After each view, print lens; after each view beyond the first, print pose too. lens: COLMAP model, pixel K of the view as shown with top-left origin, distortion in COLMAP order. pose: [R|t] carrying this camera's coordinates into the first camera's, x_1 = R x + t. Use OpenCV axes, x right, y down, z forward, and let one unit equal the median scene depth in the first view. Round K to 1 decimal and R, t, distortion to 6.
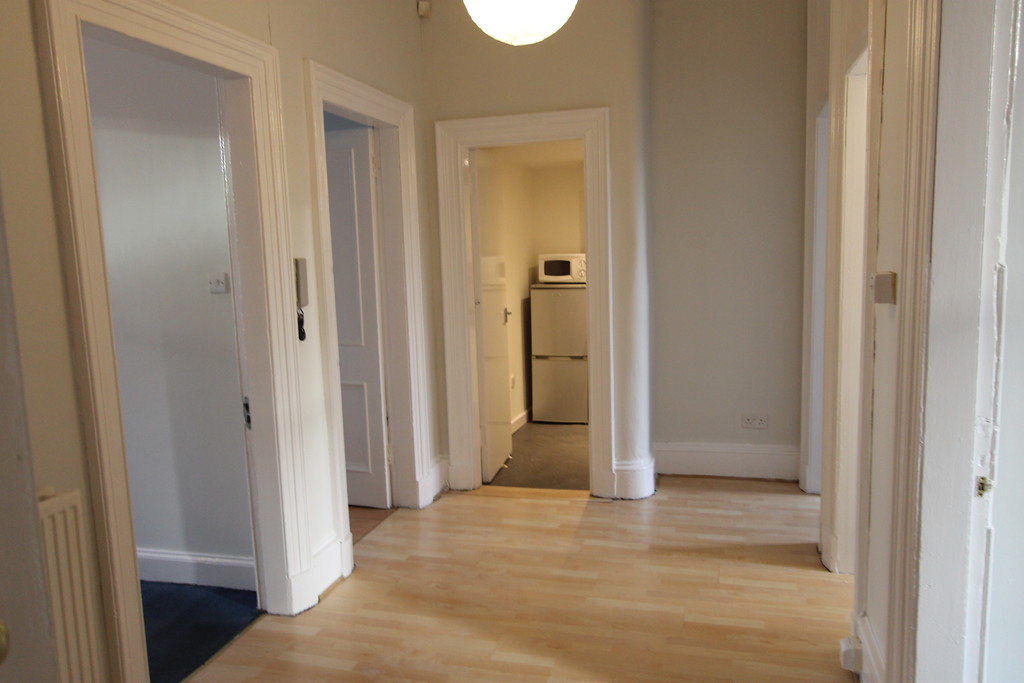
lens RADIAL K [[758.2, 0, 513.4], [0, 758.2, 340.3], [0, 0, 1]] dist [-0.017902, 0.021560]
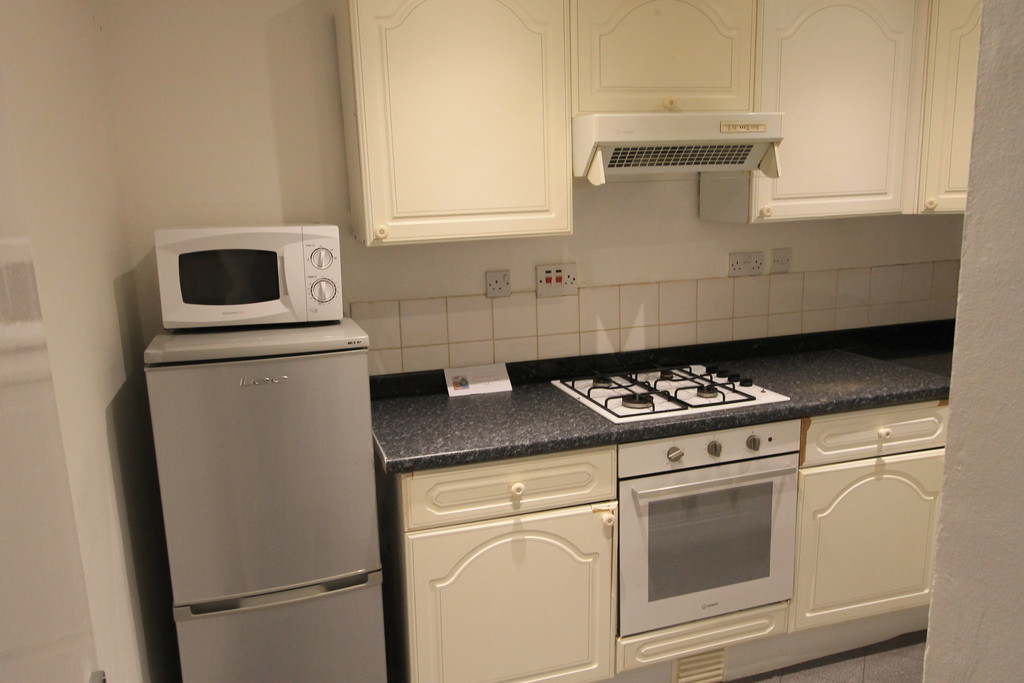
lens RADIAL K [[758.2, 0, 506.3], [0, 758.2, 350.0], [0, 0, 1]] dist [-0.017902, 0.021560]
pose [[0.836250, -0.105699, 0.538065, -0.011590], [0.080738, 0.994286, 0.069838, -0.080205], [-0.542372, -0.014960, 0.840005, 0.709888]]
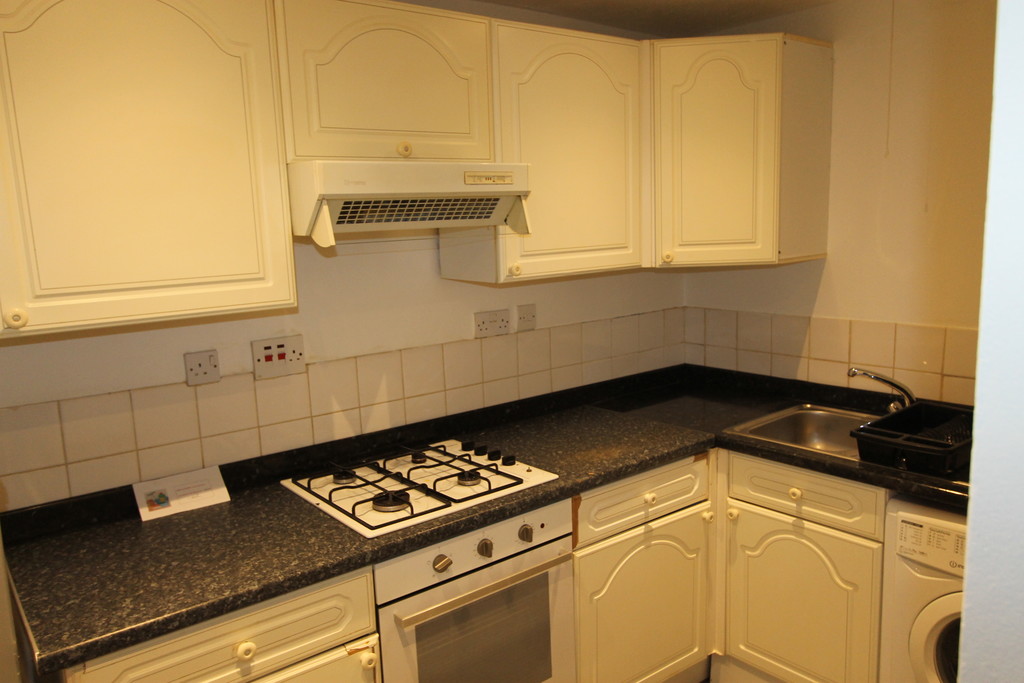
lens RADIAL K [[758.2, 0, 513.8], [0, 758.2, 345.8], [0, 0, 1]] dist [-0.017902, 0.021560]
pose [[0.576312, -0.119888, 0.808388, 0.017478], [0.129486, 0.990081, 0.054521, -0.093224], [-0.806907, 0.073254, 0.586119, 0.748867]]
